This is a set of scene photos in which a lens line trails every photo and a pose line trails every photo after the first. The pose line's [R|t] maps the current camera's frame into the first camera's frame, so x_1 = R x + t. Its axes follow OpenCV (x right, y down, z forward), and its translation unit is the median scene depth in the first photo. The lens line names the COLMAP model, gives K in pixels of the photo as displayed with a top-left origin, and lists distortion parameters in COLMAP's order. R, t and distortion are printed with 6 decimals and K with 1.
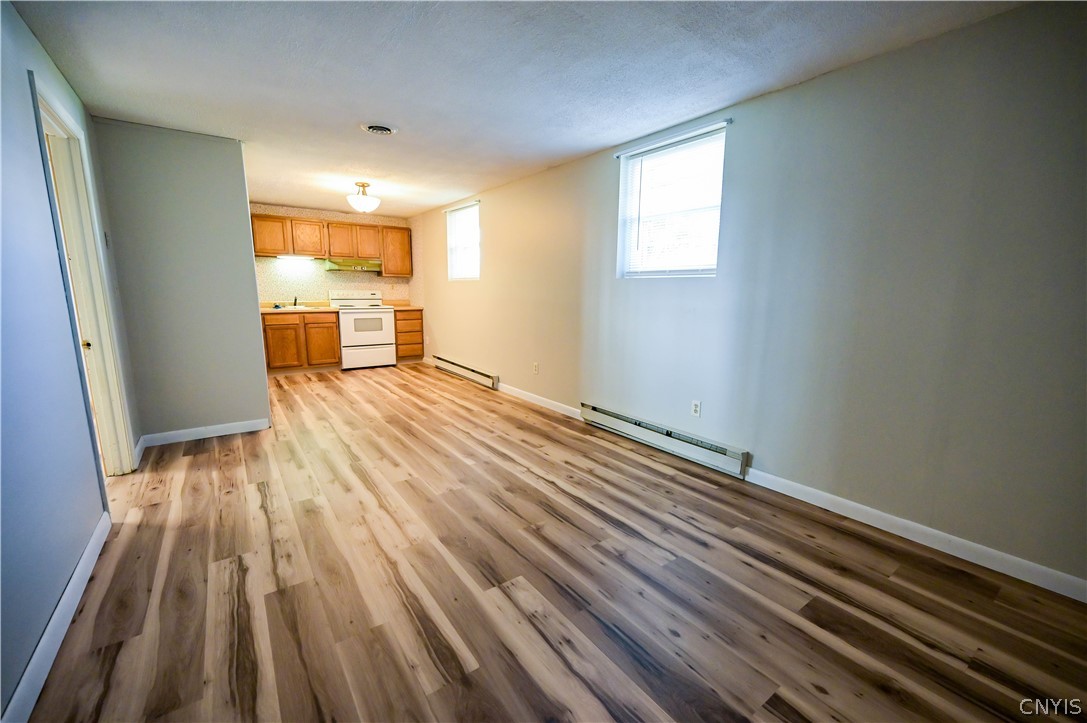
lens RADIAL K [[425.4, 0, 539.9], [0, 425.4, 361.3], [0, 0, 1]] dist [-0.000338, 0.000046]
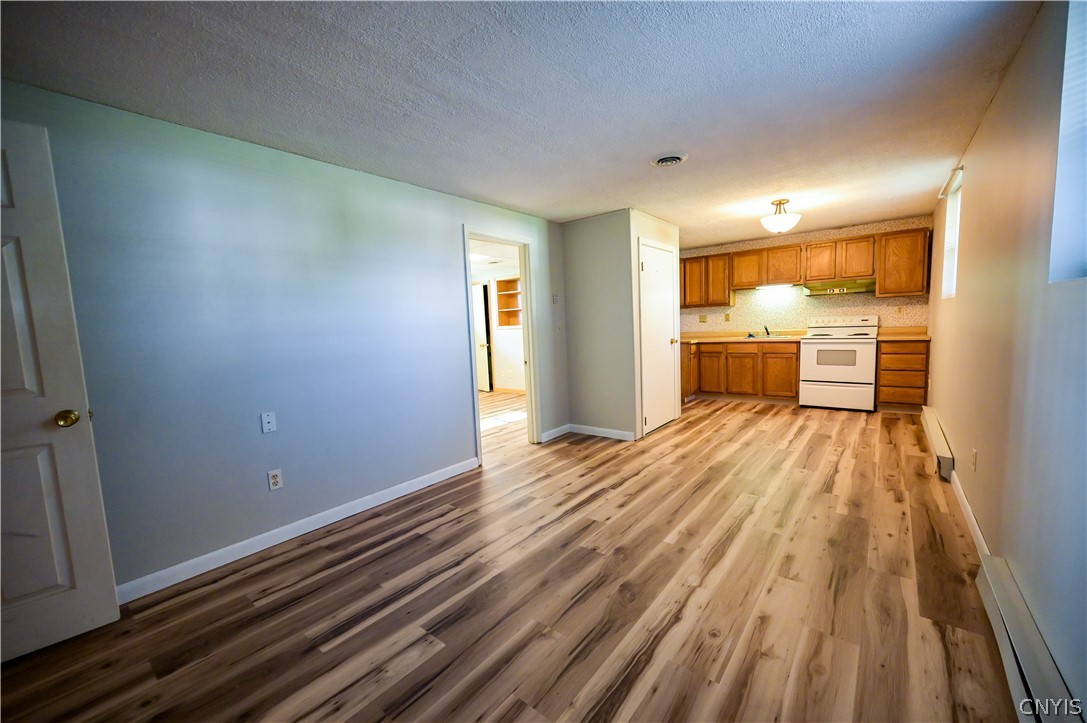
lens RADIAL K [[413.8, 0, 548.2], [0, 413.8, 367.9], [0, 0, 1]] dist [0.000756, 0.000045]
pose [[0.296514, 0.079853, -0.951684, 0.306240], [-0.113729, 0.992360, 0.047832, -0.060322], [0.948233, 0.094051, 0.303330, 0.323368]]
